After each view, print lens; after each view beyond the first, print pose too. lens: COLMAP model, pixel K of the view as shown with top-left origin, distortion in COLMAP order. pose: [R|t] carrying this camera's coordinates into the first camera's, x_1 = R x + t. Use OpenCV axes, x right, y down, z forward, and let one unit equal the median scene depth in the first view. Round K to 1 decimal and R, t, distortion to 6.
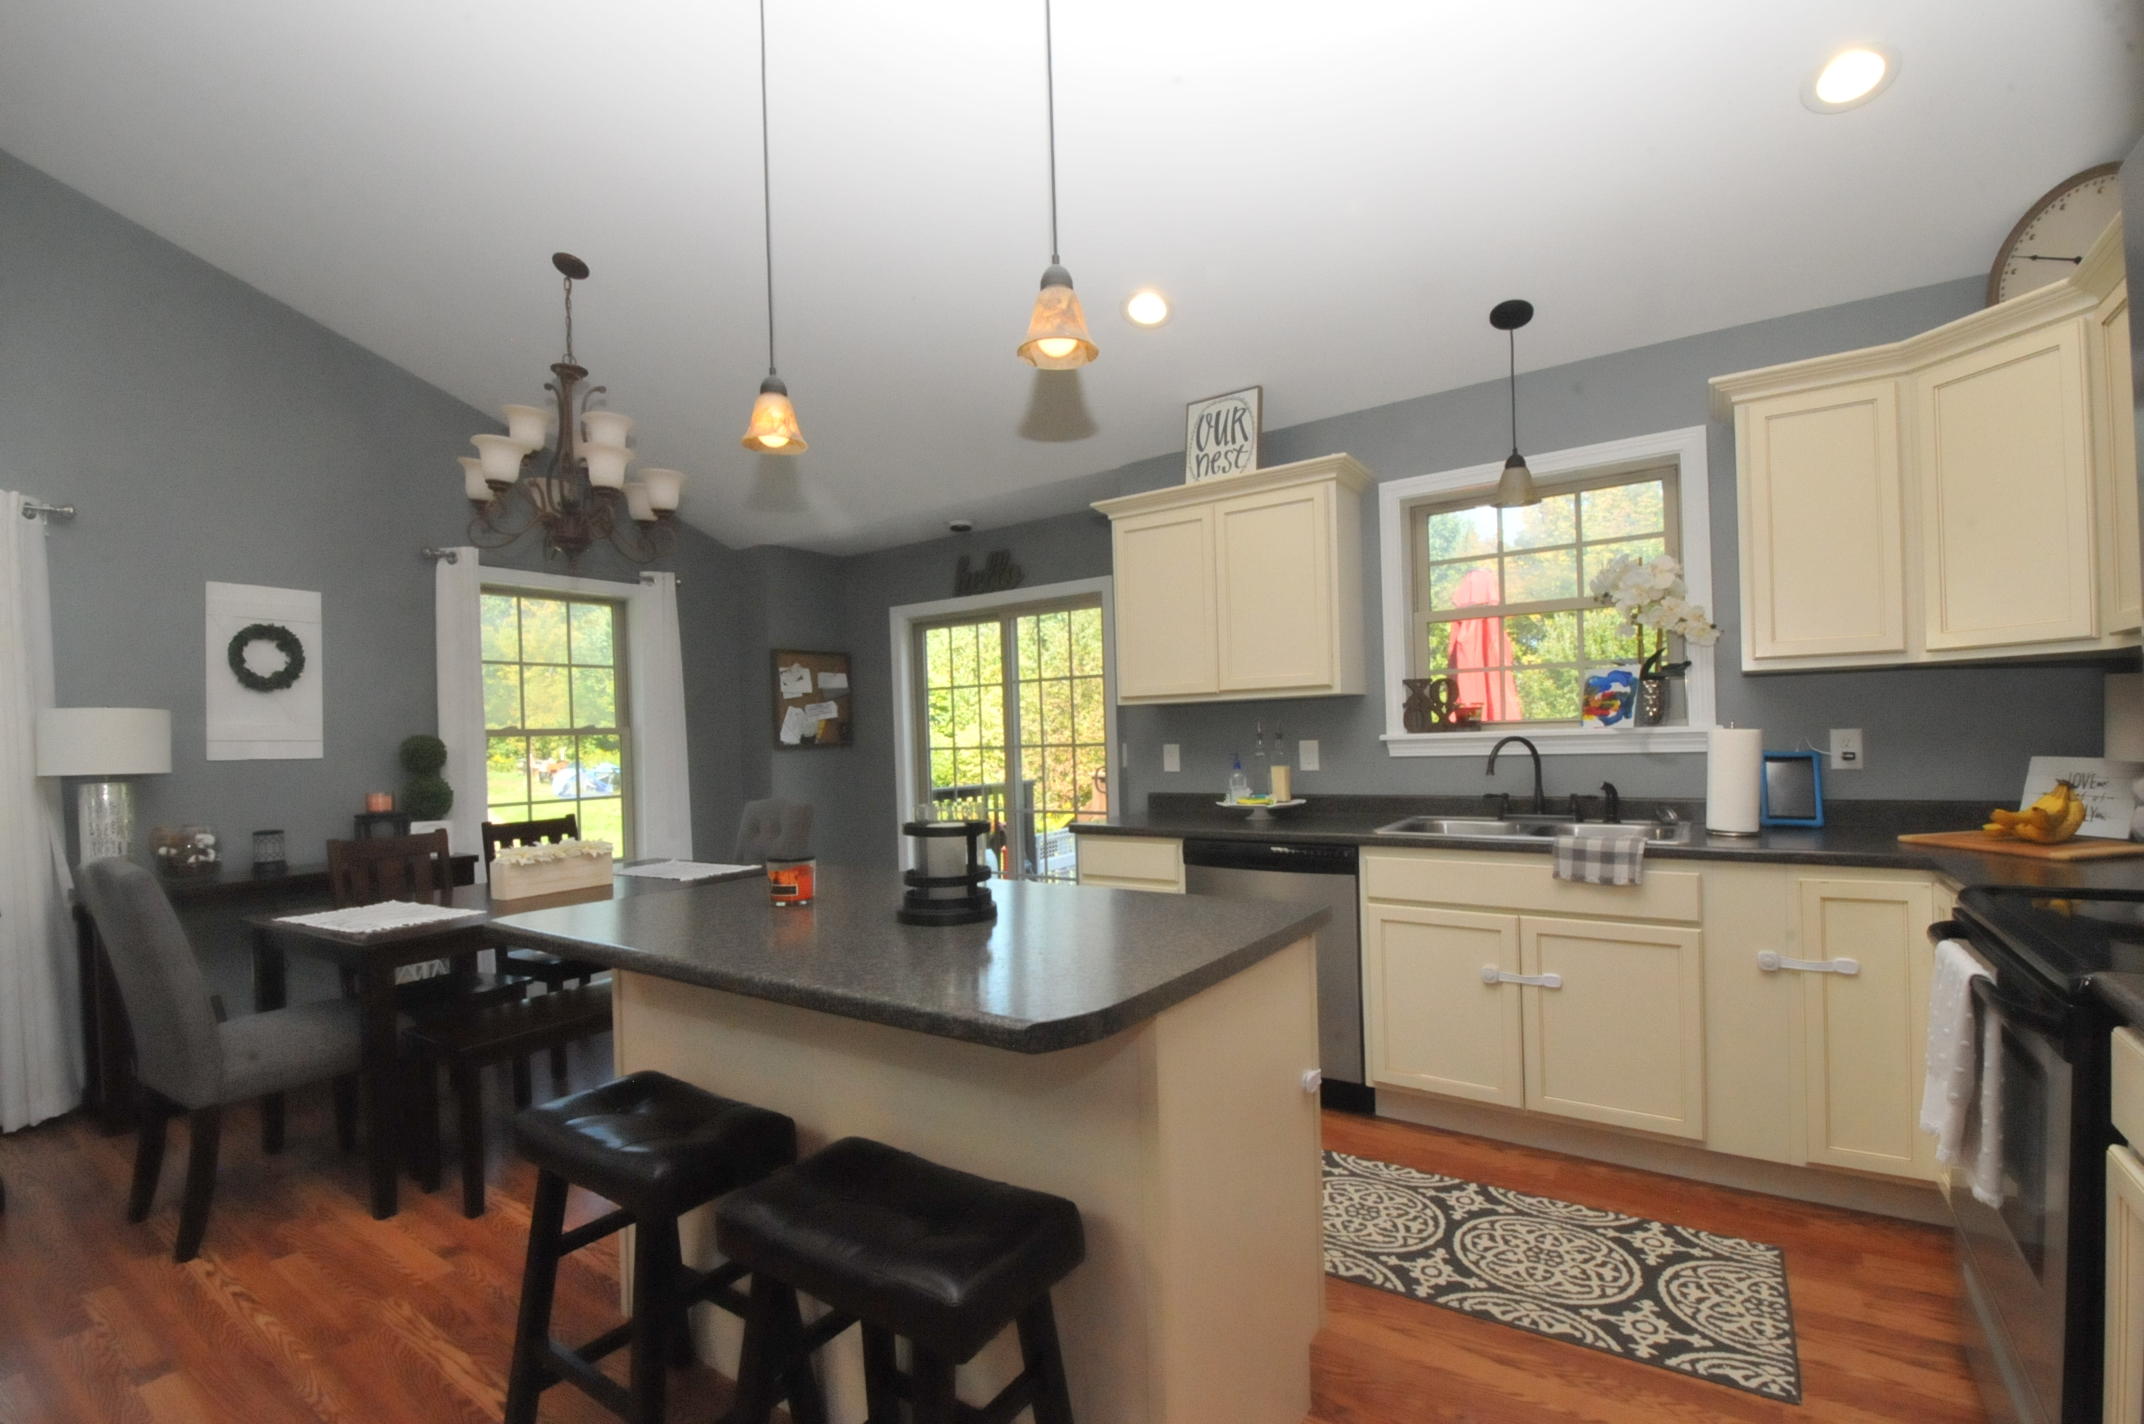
lens RADIAL K [[913.6, 0, 1072.0], [0, 913.6, 712.0], [0, 0, 1]] dist [-0.022621, -0.006271]
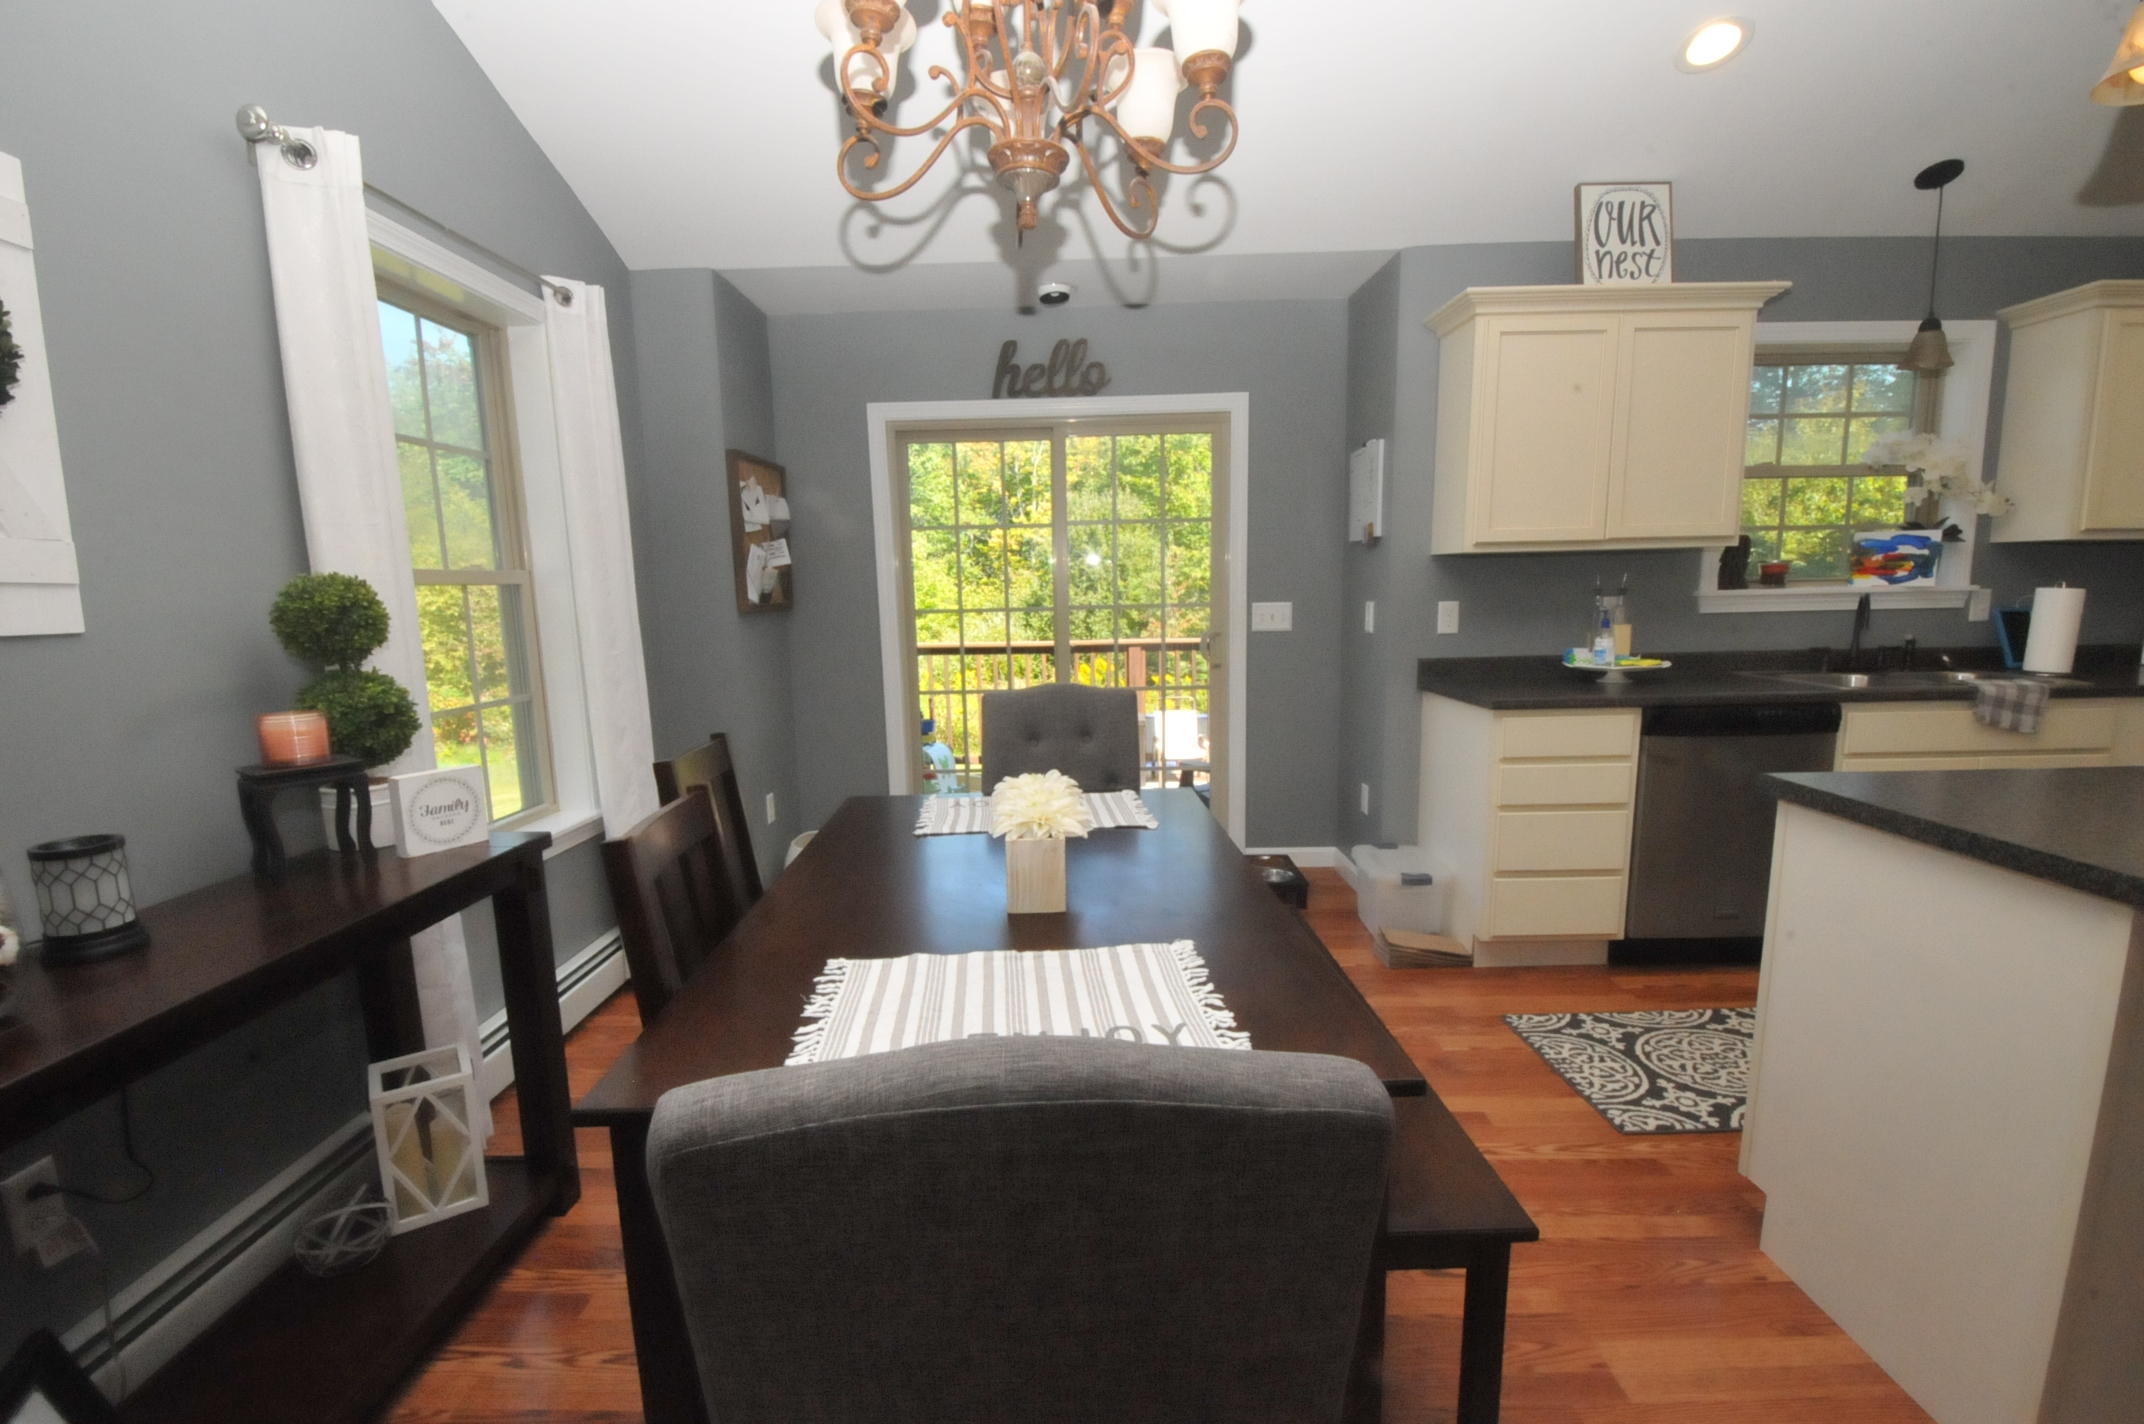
lens RADIAL K [[937.2, 0, 1035.2], [0, 937.2, 702.1], [0, 0, 1]] dist [0.013427, -0.029612]
pose [[0.845293, -0.051501, 0.531815, -0.747671], [-0.015986, 0.992460, 0.121518, 0.030714], [-0.534064, -0.111220, 0.838096, 0.496382]]
